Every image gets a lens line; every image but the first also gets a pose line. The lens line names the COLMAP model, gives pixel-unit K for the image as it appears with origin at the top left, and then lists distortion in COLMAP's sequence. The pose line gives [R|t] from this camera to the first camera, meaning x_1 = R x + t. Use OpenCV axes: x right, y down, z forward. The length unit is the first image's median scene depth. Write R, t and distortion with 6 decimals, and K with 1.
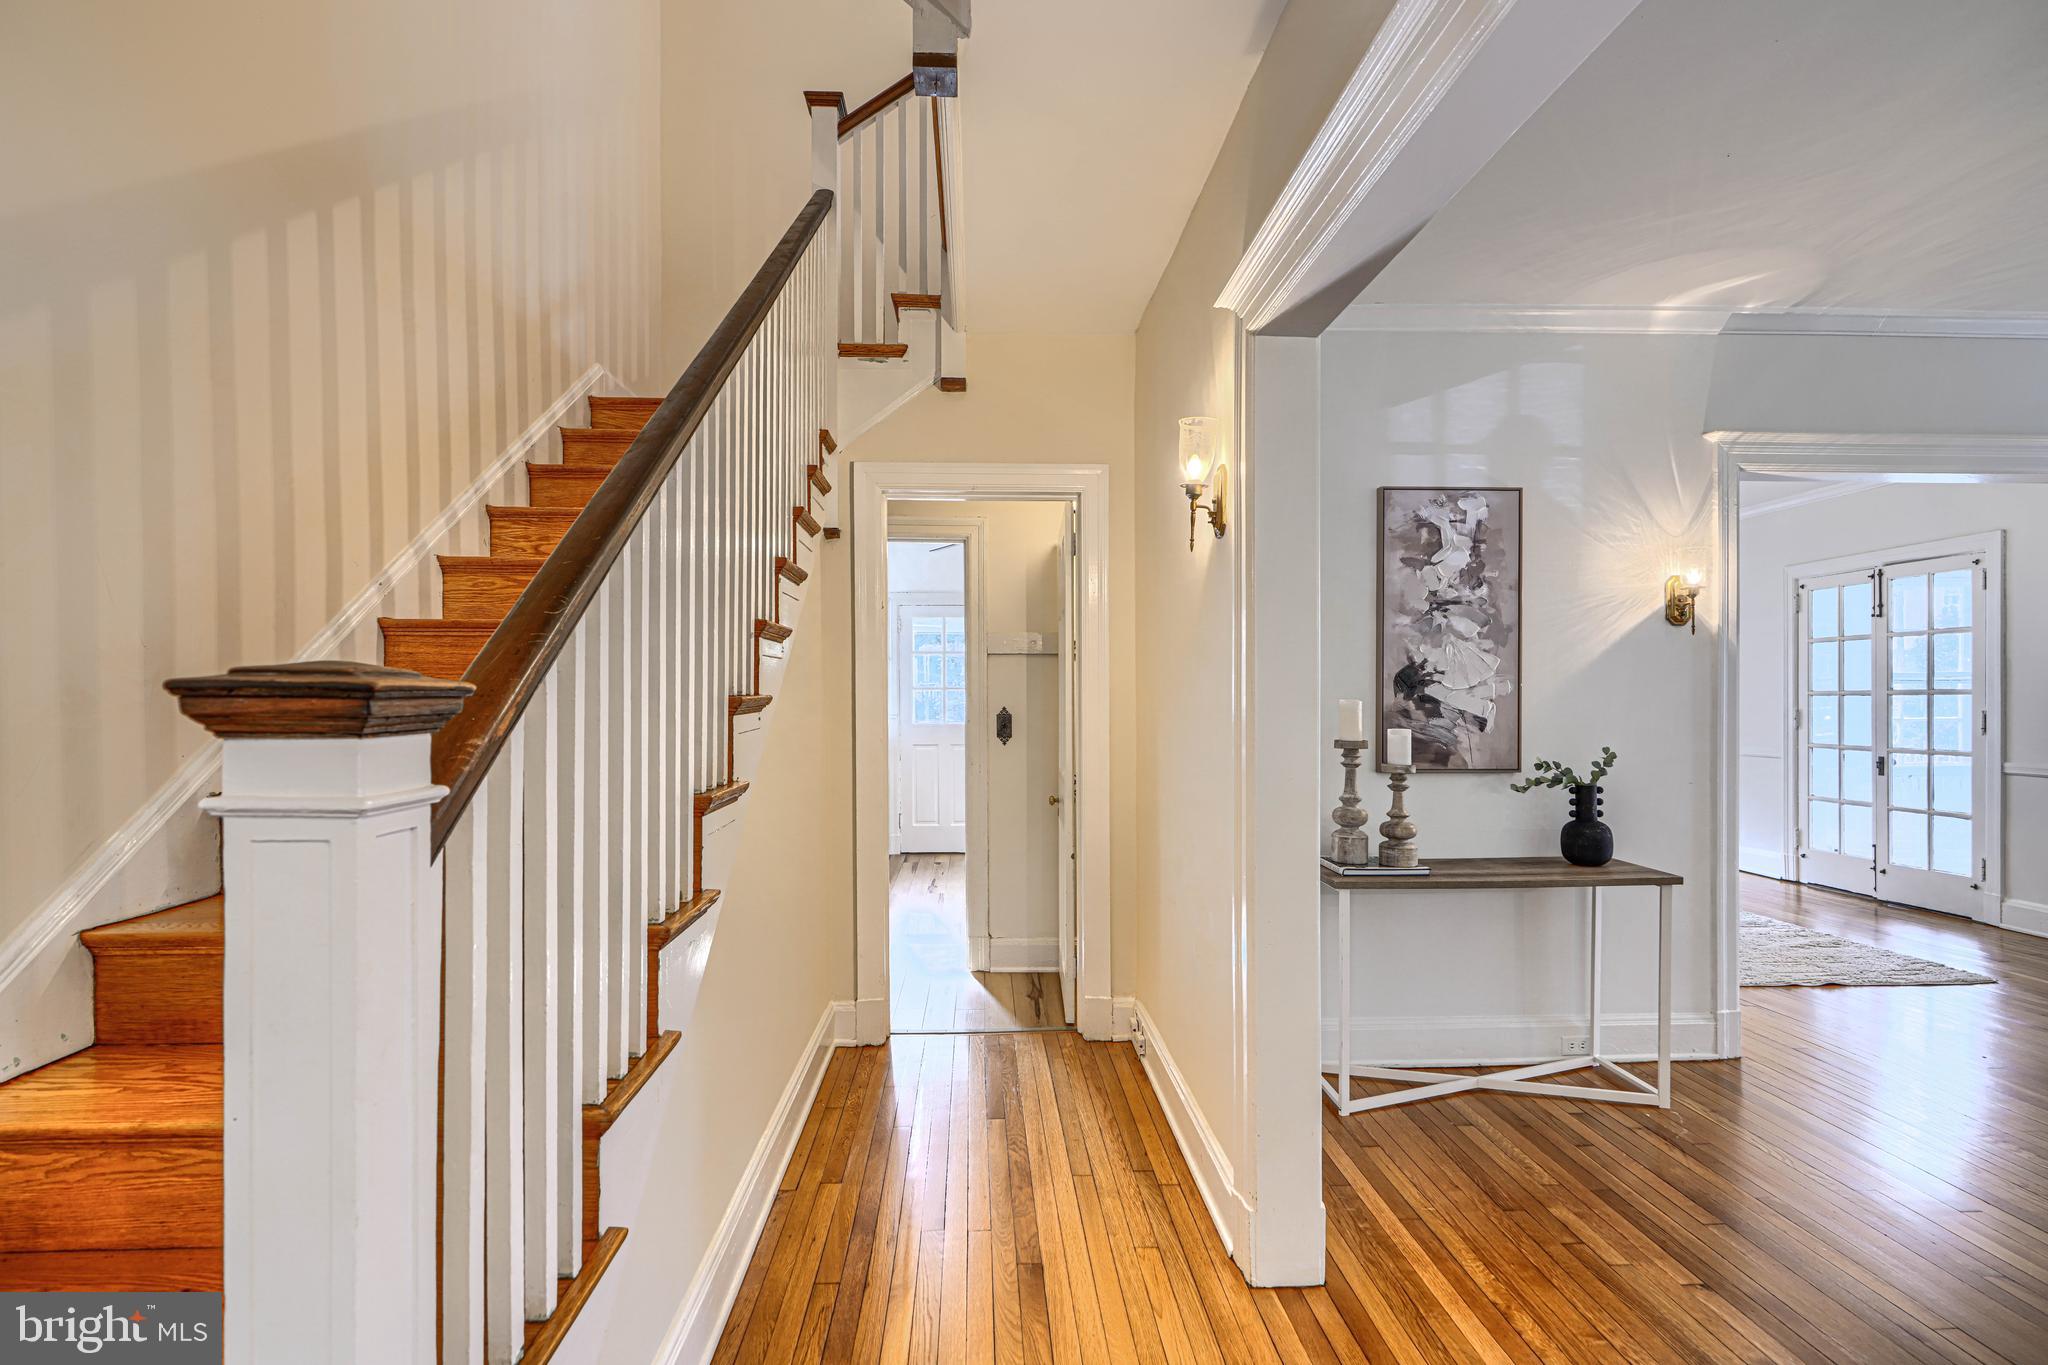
lens RADIAL K [[933.1, 0, 1017.5], [0, 933.1, 699.1], [0, 0, 1]] dist [-0.000192, 0.001969]
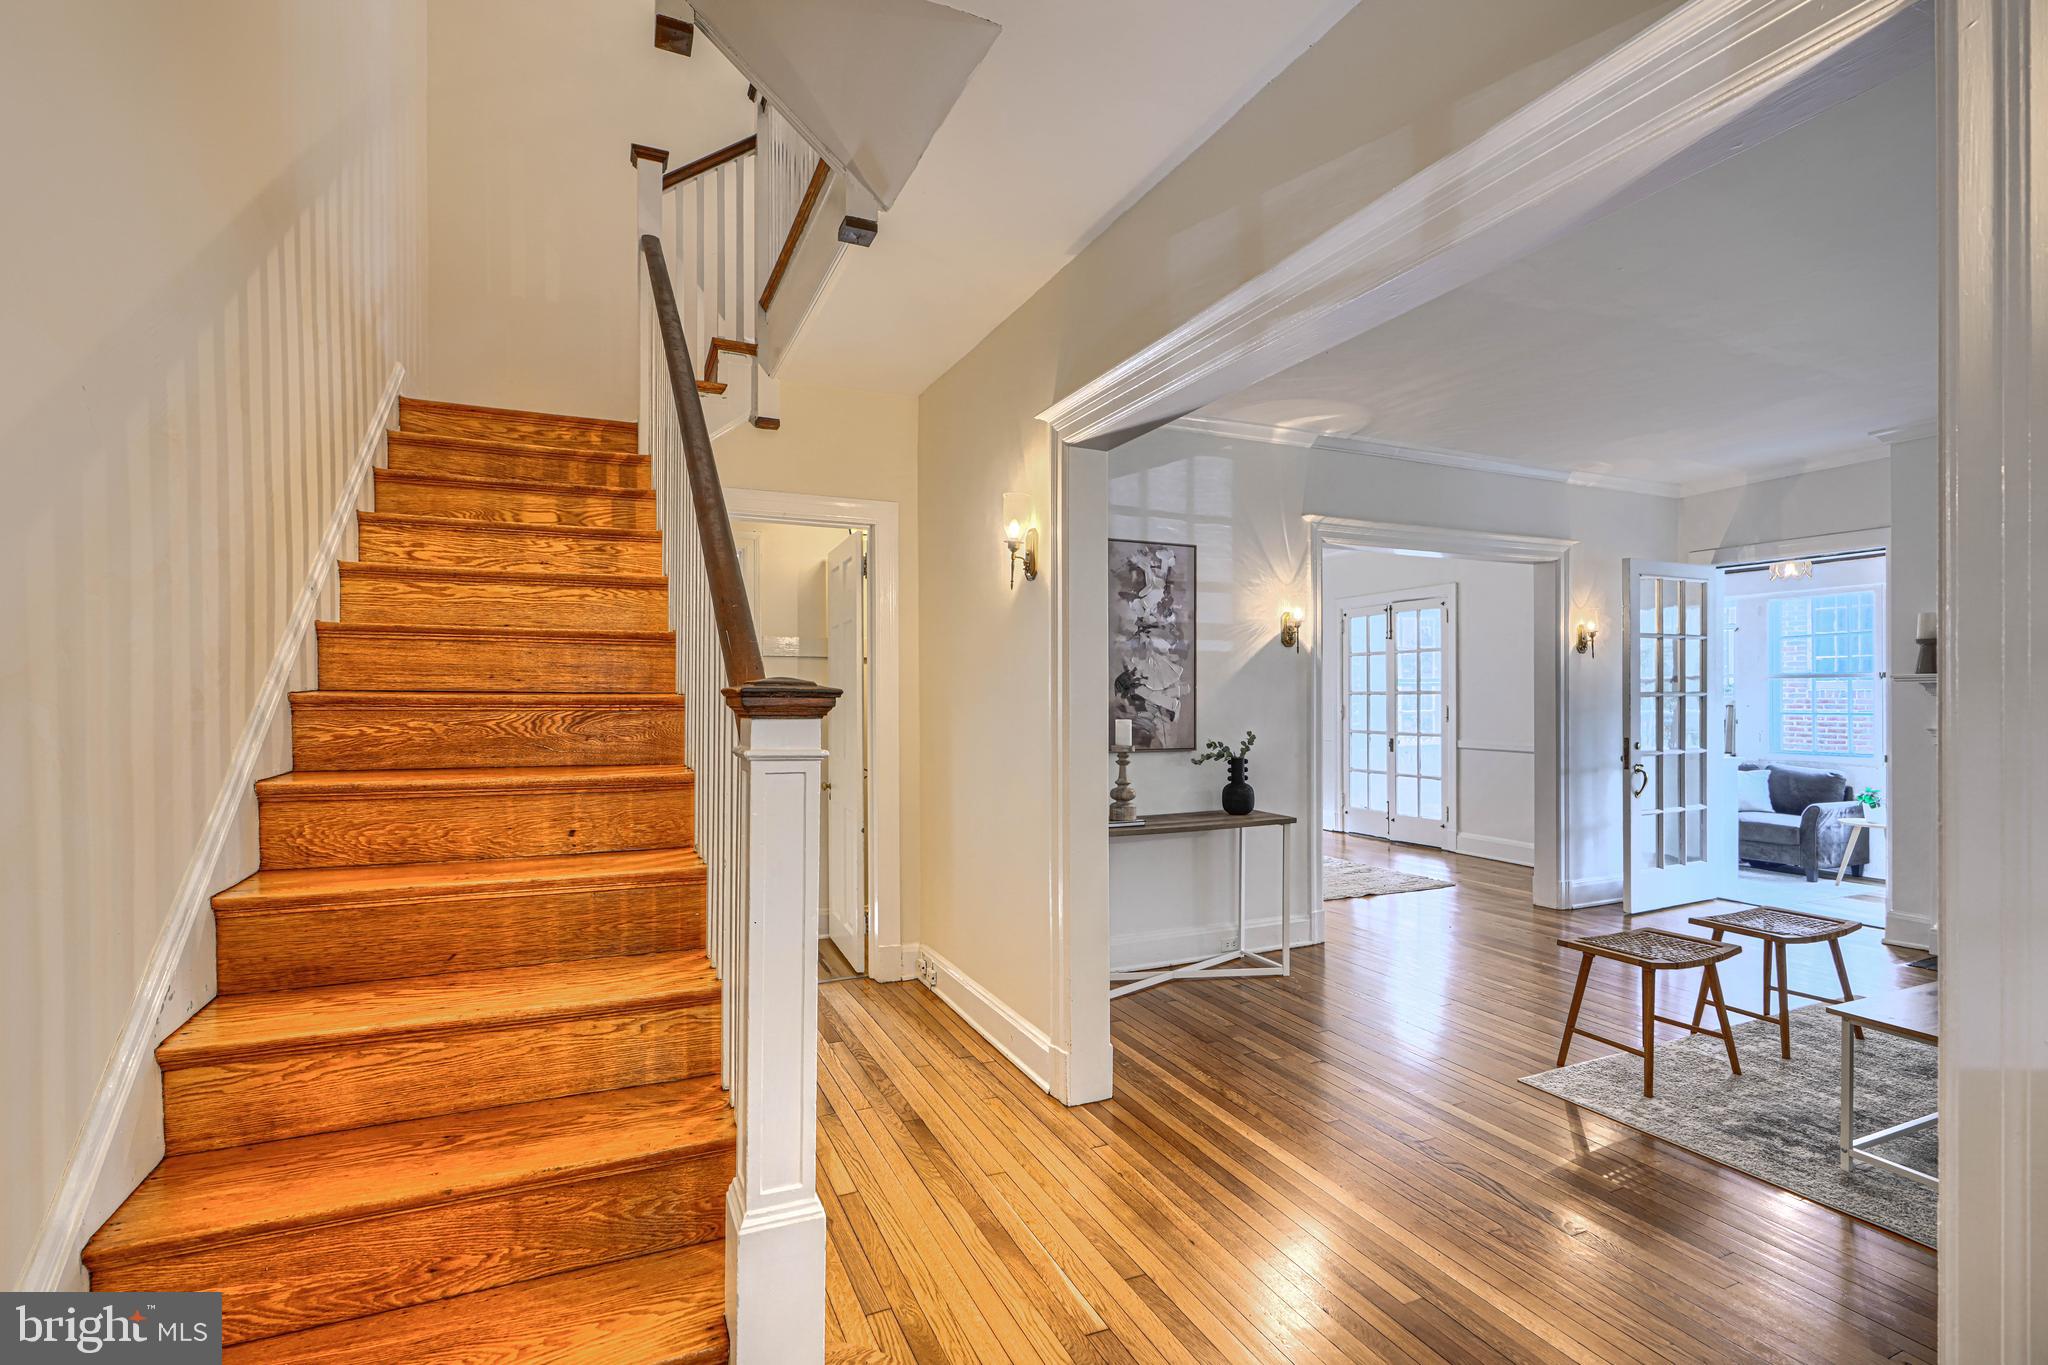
lens RADIAL K [[933.1, 0, 1023.2], [0, 933.1, 686.3], [0, 0, 1]] dist [-0.000192, 0.001969]
pose [[0.928977, 0.005428, 0.370097, -0.219459], [-0.001272, 0.999933, -0.011470, -0.000597], [-0.370135, 0.010185, 0.928922, -0.199166]]
